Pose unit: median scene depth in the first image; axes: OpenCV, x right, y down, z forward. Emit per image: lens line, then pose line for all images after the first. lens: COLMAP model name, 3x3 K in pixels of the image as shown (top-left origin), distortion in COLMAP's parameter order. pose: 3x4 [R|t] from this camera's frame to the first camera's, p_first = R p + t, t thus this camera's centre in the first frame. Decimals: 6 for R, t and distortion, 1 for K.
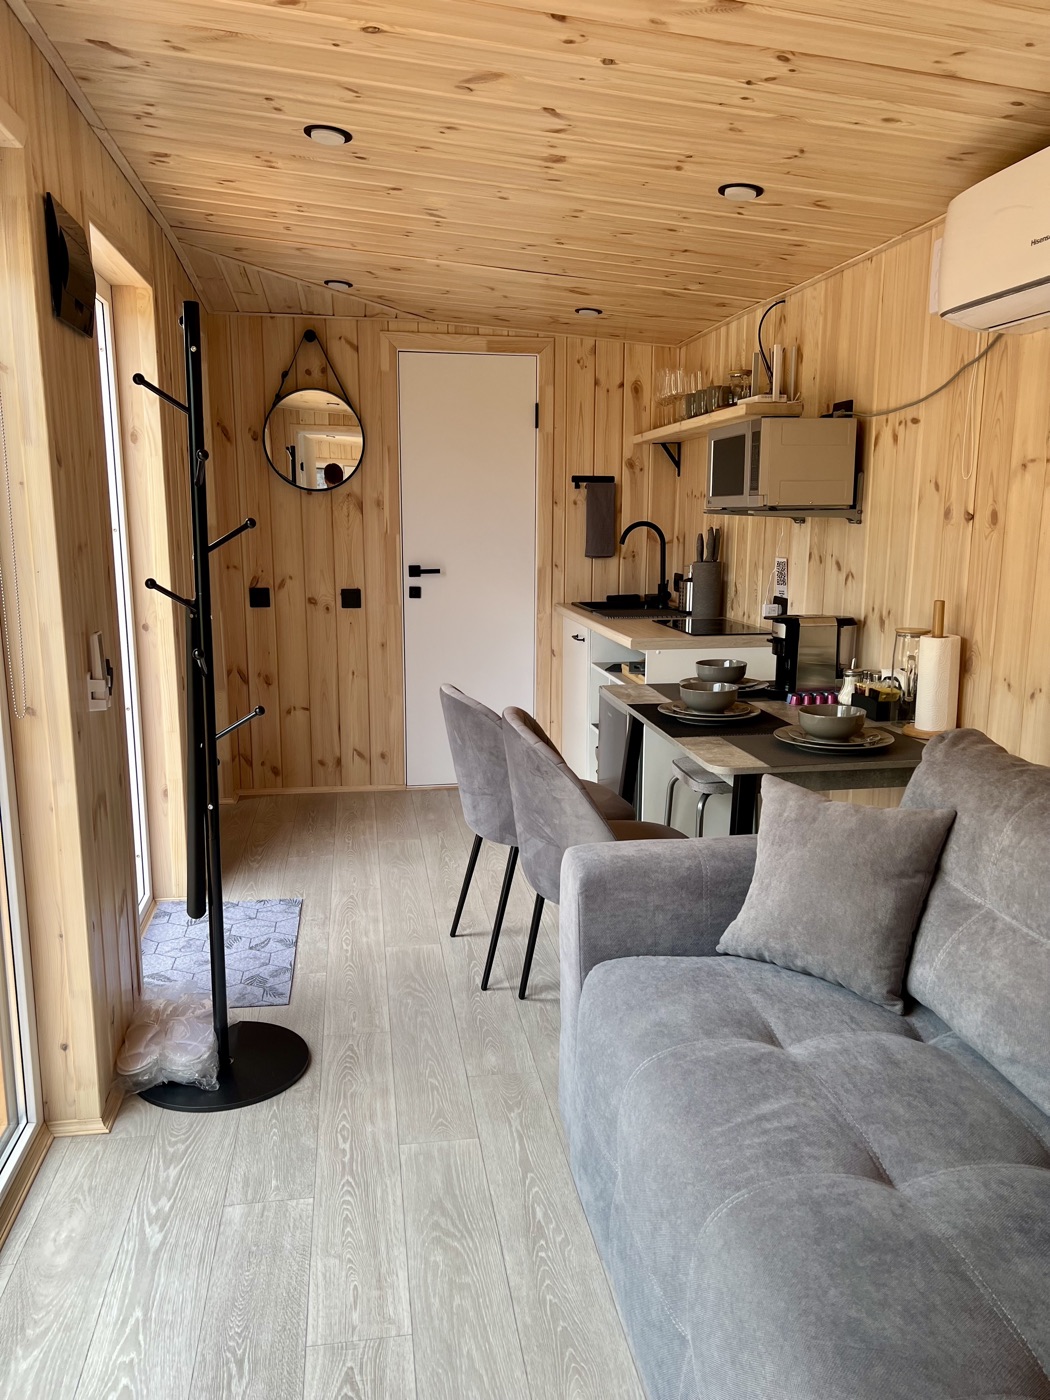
lens RADIAL K [[1052.7, 0, 527.5], [0, 1052.7, 696.1], [0, 0, 1]] dist [0.007881, -0.005218]
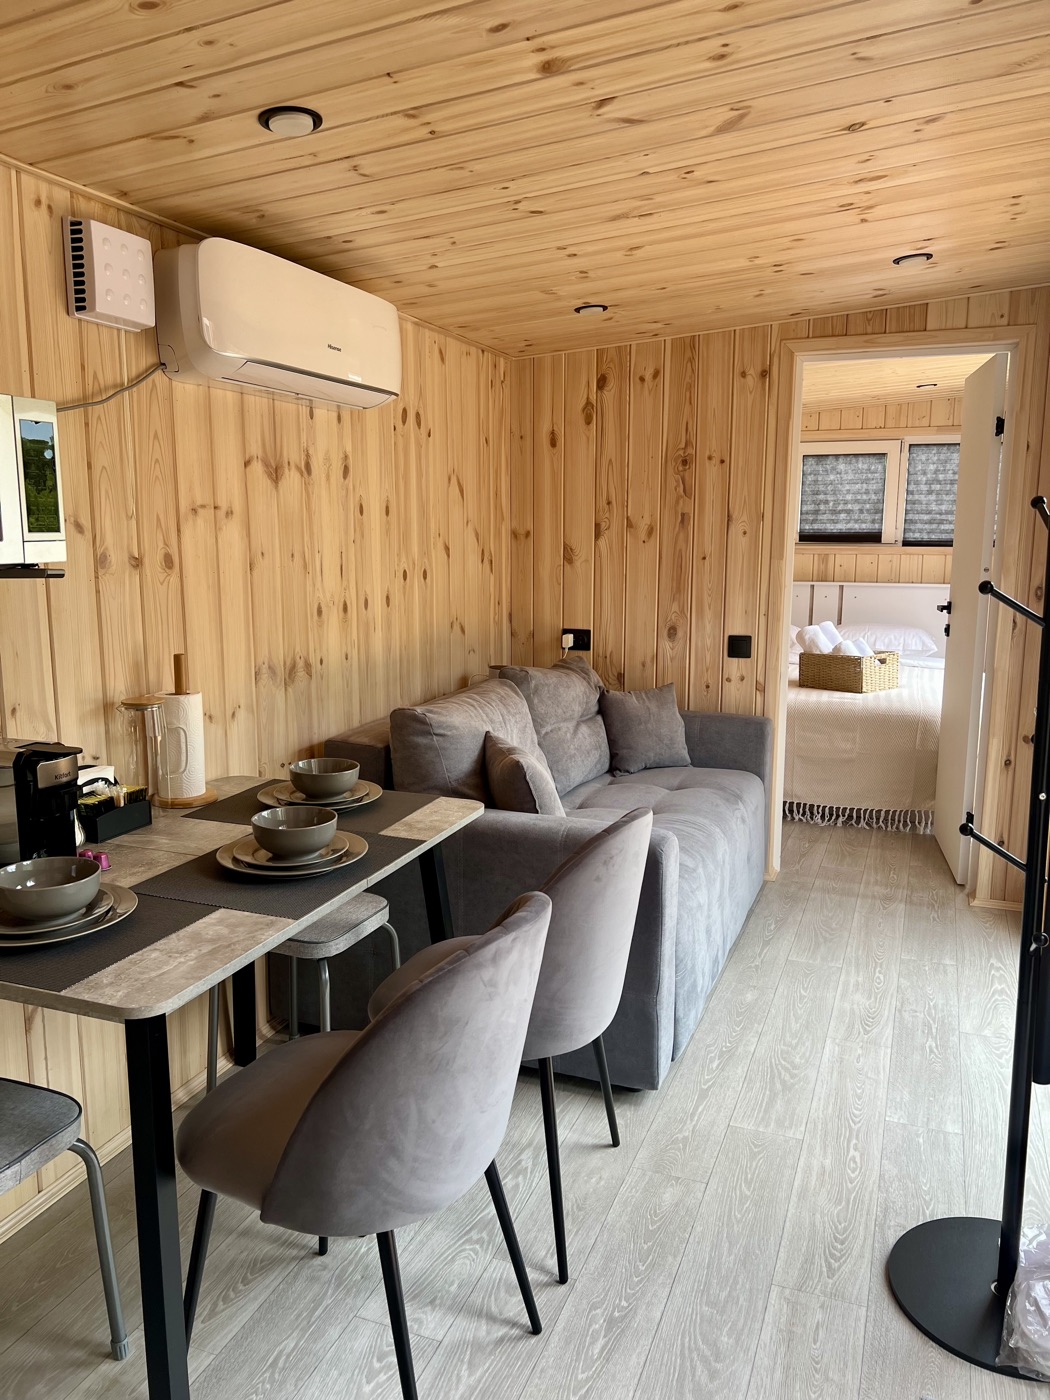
lens RADIAL K [[1052.7, 0, 522.0], [0, 1052.7, 700.3], [0, 0, 1]] dist [0.007881, -0.005218]
pose [[-0.859552, -0.086333, 0.503703, -0.371354], [0.086844, 0.946616, 0.310444, -0.355536], [-0.503615, 0.310587, -0.806169, 1.833220]]
